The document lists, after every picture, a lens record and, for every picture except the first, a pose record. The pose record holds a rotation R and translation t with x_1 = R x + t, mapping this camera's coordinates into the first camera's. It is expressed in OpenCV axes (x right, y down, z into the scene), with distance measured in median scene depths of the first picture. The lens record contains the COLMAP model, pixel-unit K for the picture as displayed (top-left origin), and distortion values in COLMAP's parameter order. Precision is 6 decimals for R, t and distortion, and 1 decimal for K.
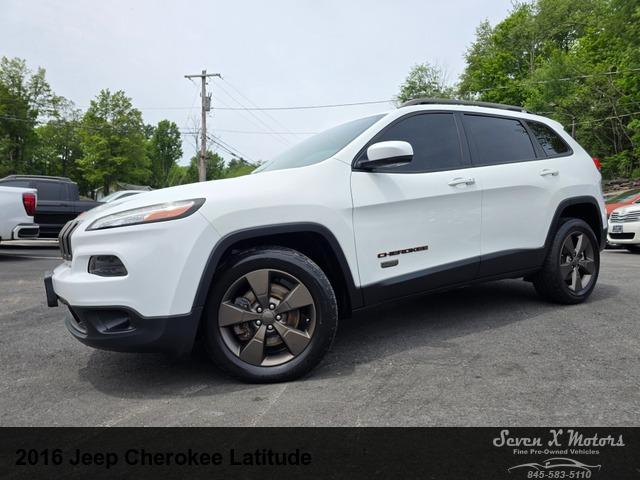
lens RADIAL K [[418.8, 0, 319.2], [0, 418.8, 241.7], [0, 0, 1]] dist [0.049860, -0.037761]
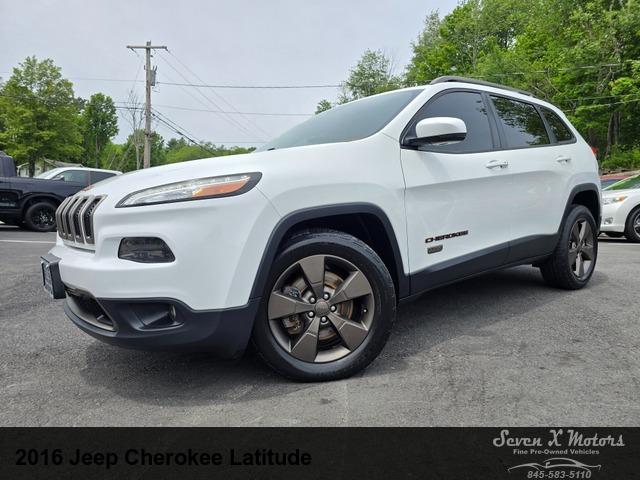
lens RADIAL K [[418.8, 0, 320.2], [0, 418.8, 239.1], [0, 0, 1]] dist [0.049860, -0.037761]
pose [[0.991531, 0.007627, 0.129644, -0.204894], [-0.011482, 0.999513, 0.029014, 0.005646], [-0.129359, -0.030256, 0.991136, 0.100944]]
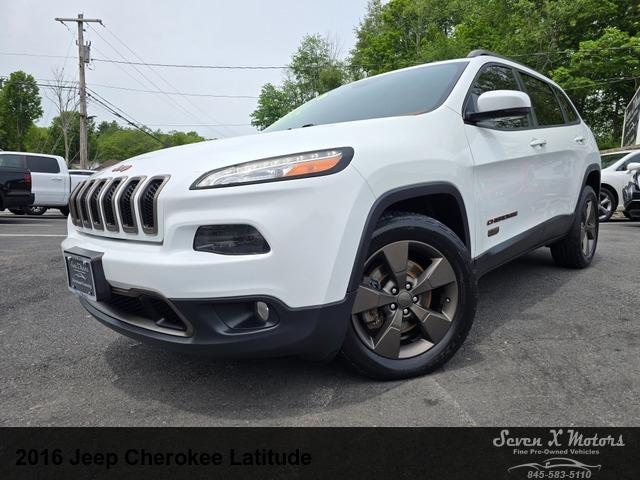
lens RADIAL K [[418.8, 0, 319.6], [0, 418.8, 238.9], [0, 0, 1]] dist [0.049860, -0.037761]
pose [[0.967845, -0.021386, 0.250636, -0.407112], [0.006118, 0.998086, 0.061539, 0.010489], [-0.251473, -0.058027, 0.966123, 0.222510]]
